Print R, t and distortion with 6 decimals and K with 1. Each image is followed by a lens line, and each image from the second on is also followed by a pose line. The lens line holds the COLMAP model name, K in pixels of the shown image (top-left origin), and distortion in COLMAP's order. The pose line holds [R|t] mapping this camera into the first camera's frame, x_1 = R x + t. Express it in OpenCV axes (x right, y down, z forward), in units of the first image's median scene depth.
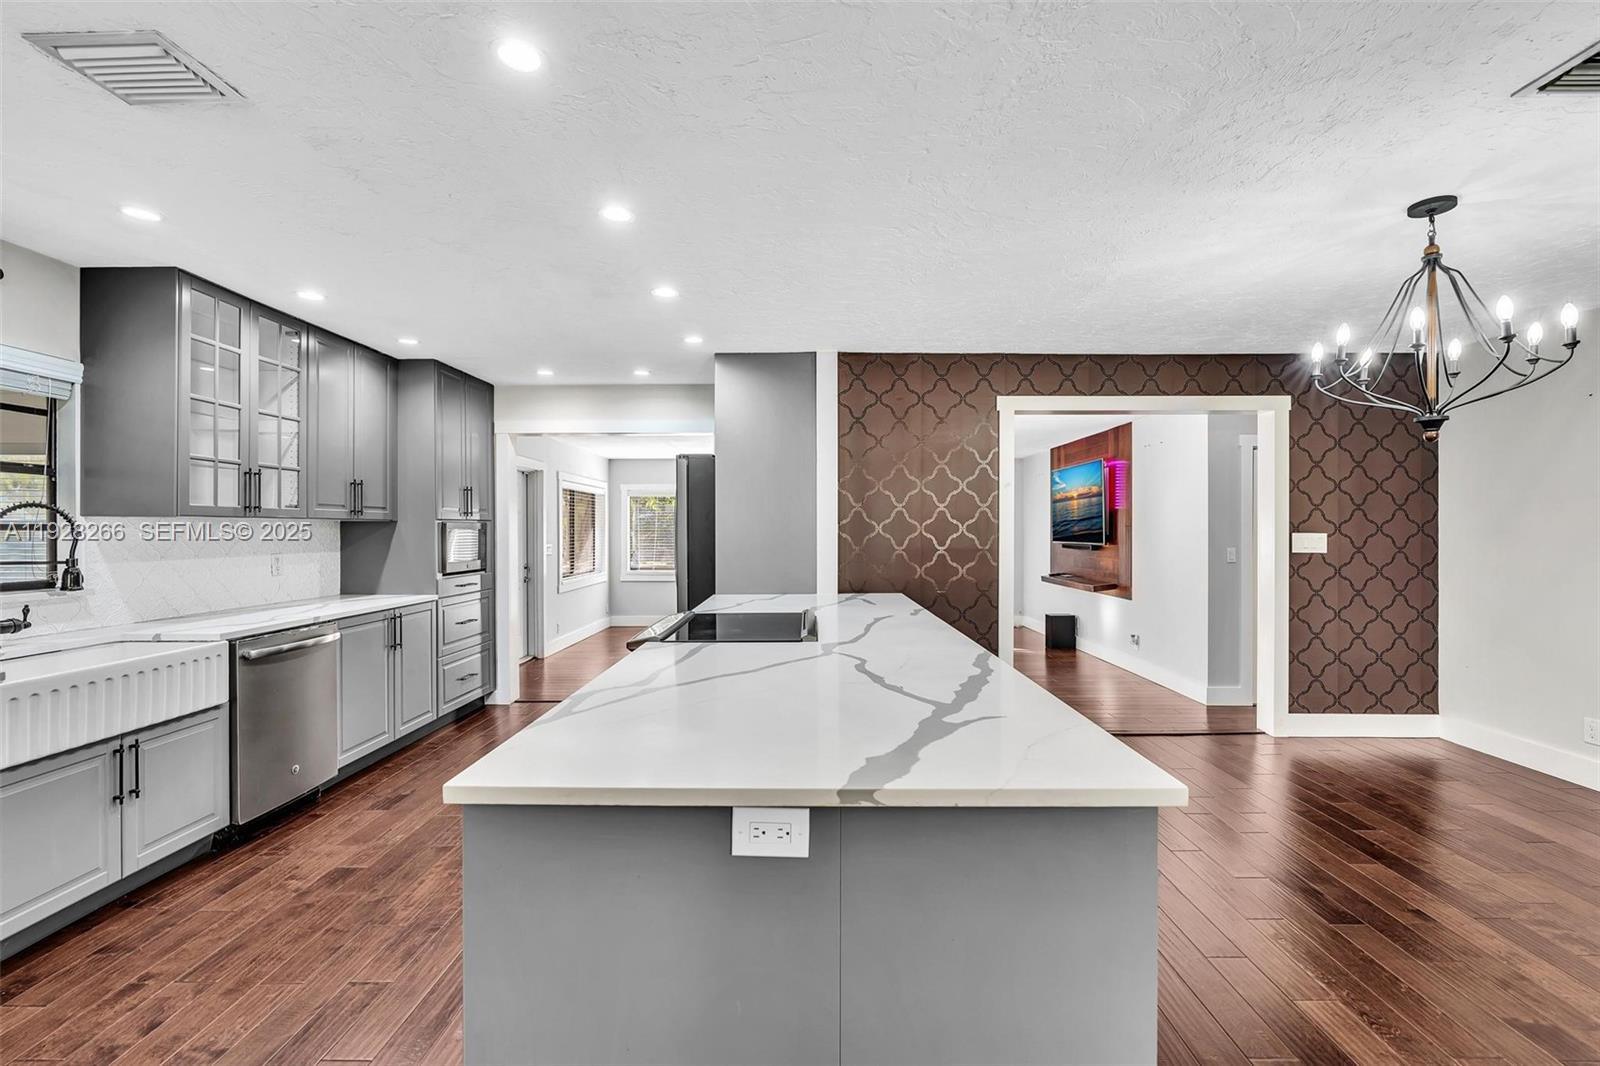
lens RADIAL K [[714.0, 0, 802.4], [0, 714.0, 531.5], [0, 0, 1]] dist [-0.009046, 0.002867]
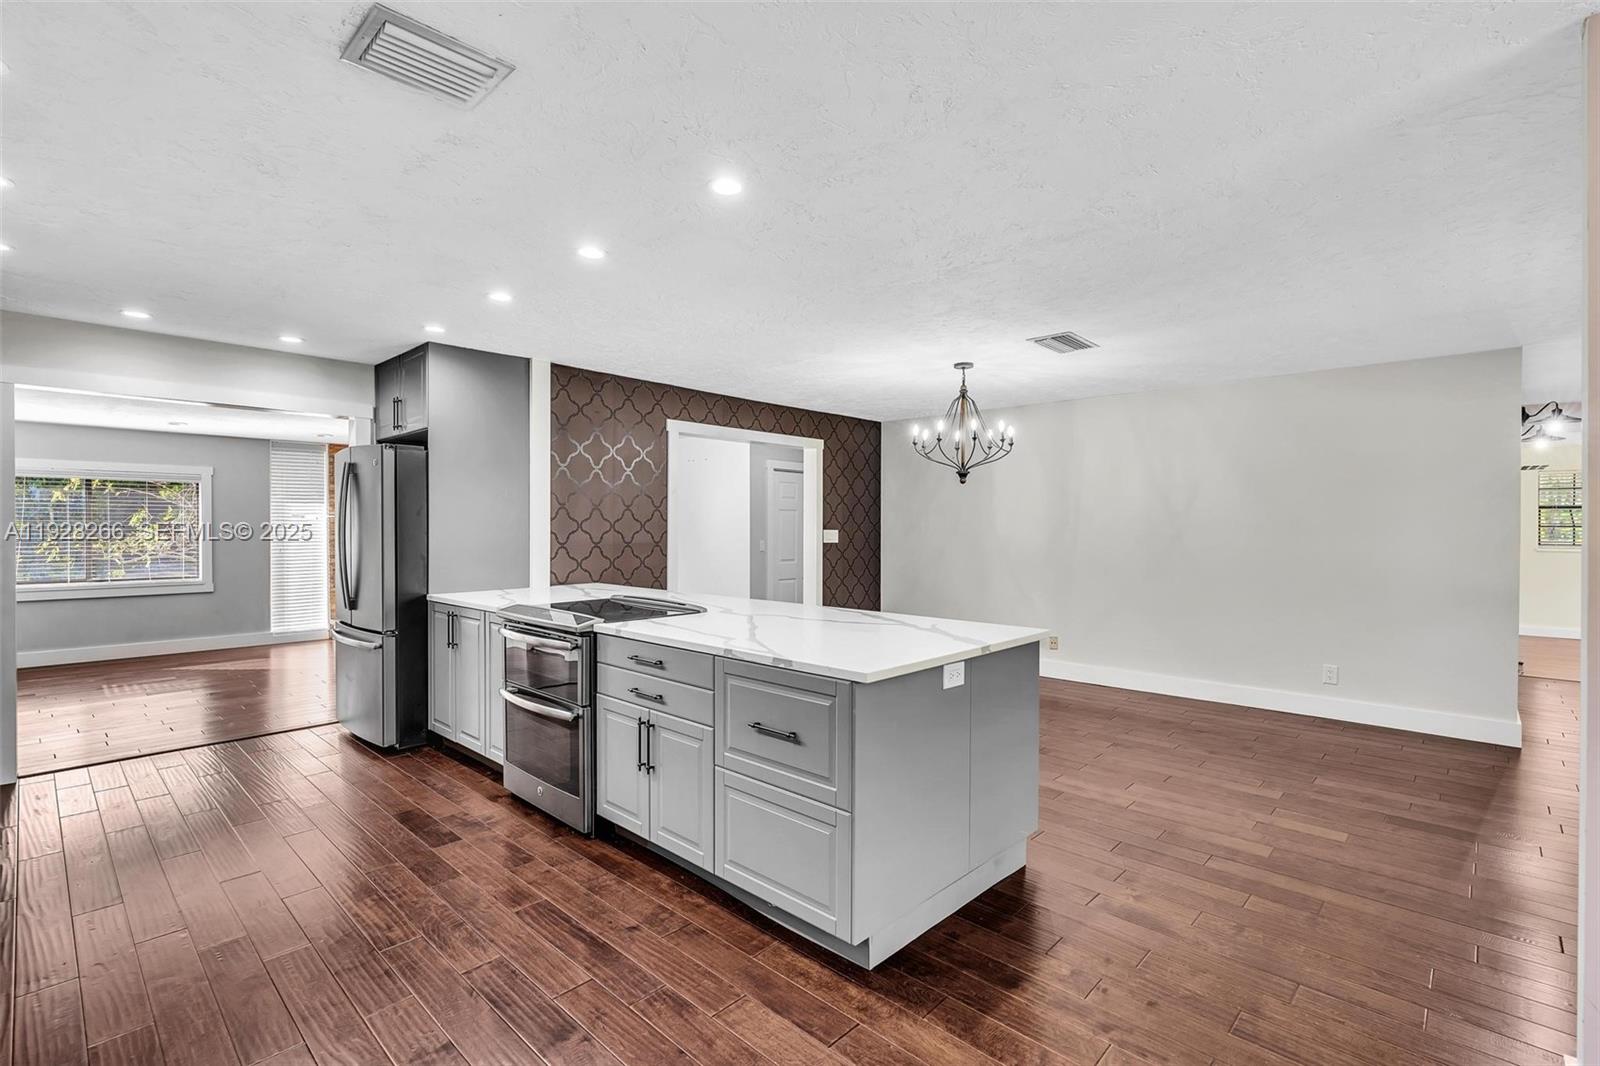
lens RADIAL K [[729.8, 0, 803.2], [0, 729.8, 528.3], [0, 0, 1]] dist [-0.009943, 0.001516]
pose [[0.676469, 0.001677, 0.736469, -0.496389], [-0.001321, 0.999999, -0.001064, 0.000237], [-0.736470, -0.000253, 0.676470, -0.027285]]
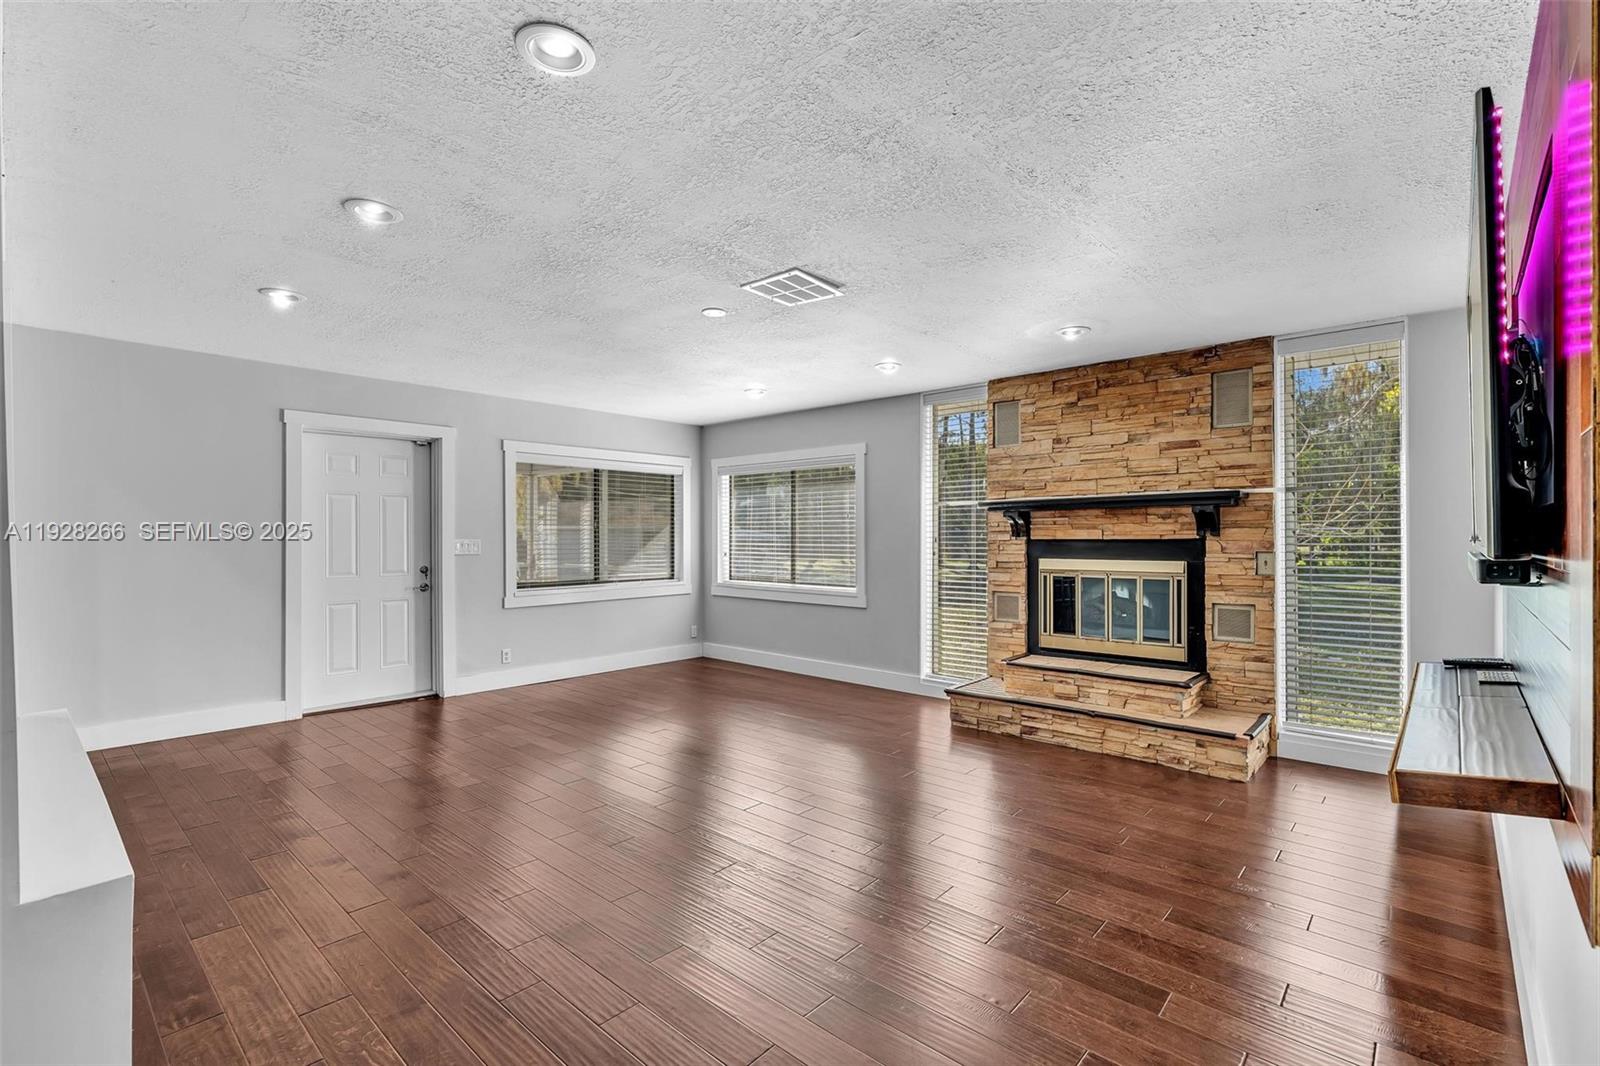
lens RADIAL K [[714.0, 0, 807.6], [0, 714.0, 533.1], [0, 0, 1]] dist [-0.009046, 0.002867]
pose [[0.746471, 0.000424, -0.665418, 0.690052], [-0.000508, 1.000000, 0.000068, 0.018908], [0.665417, 0.000288, 0.746471, 1.247865]]
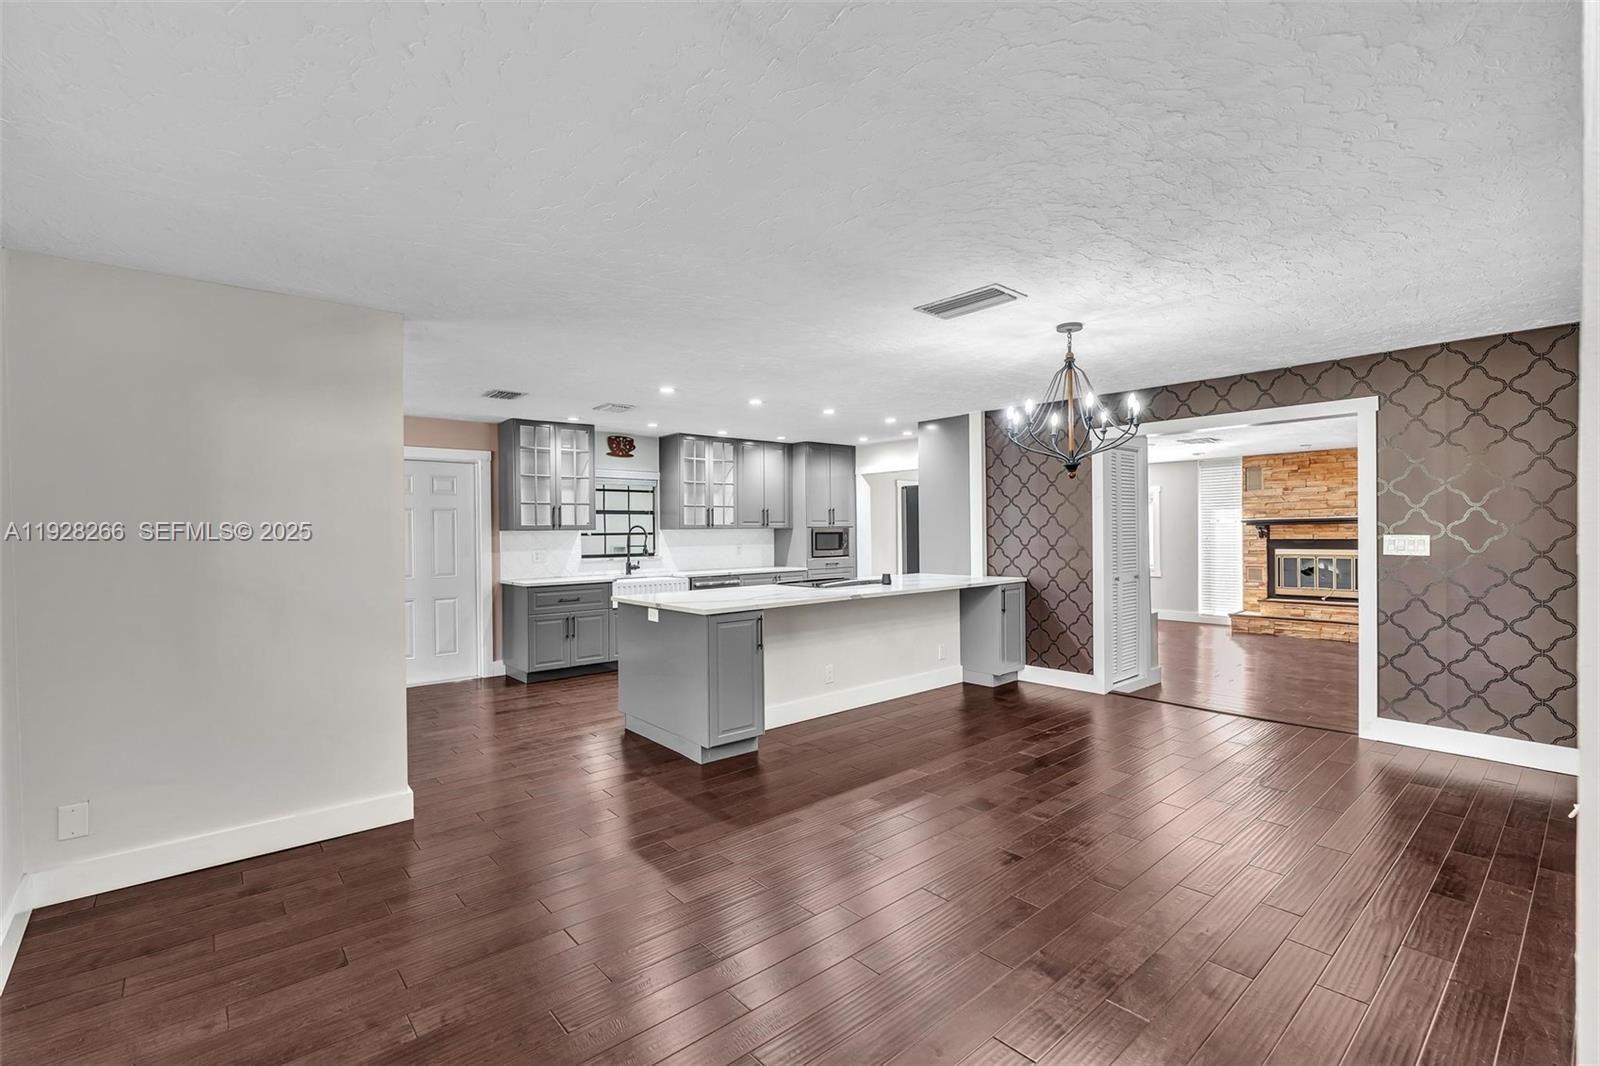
lens RADIAL K [[714.0, 0, 799.3], [0, 714.0, 532.4], [0, 0, 1]] dist [-0.009046, 0.002867]
pose [[0.661234, -0.002274, -0.750176, 0.895551], [0.006943, 0.999971, 0.003089, -0.009814], [0.750147, -0.007251, 0.661231, -0.257392]]
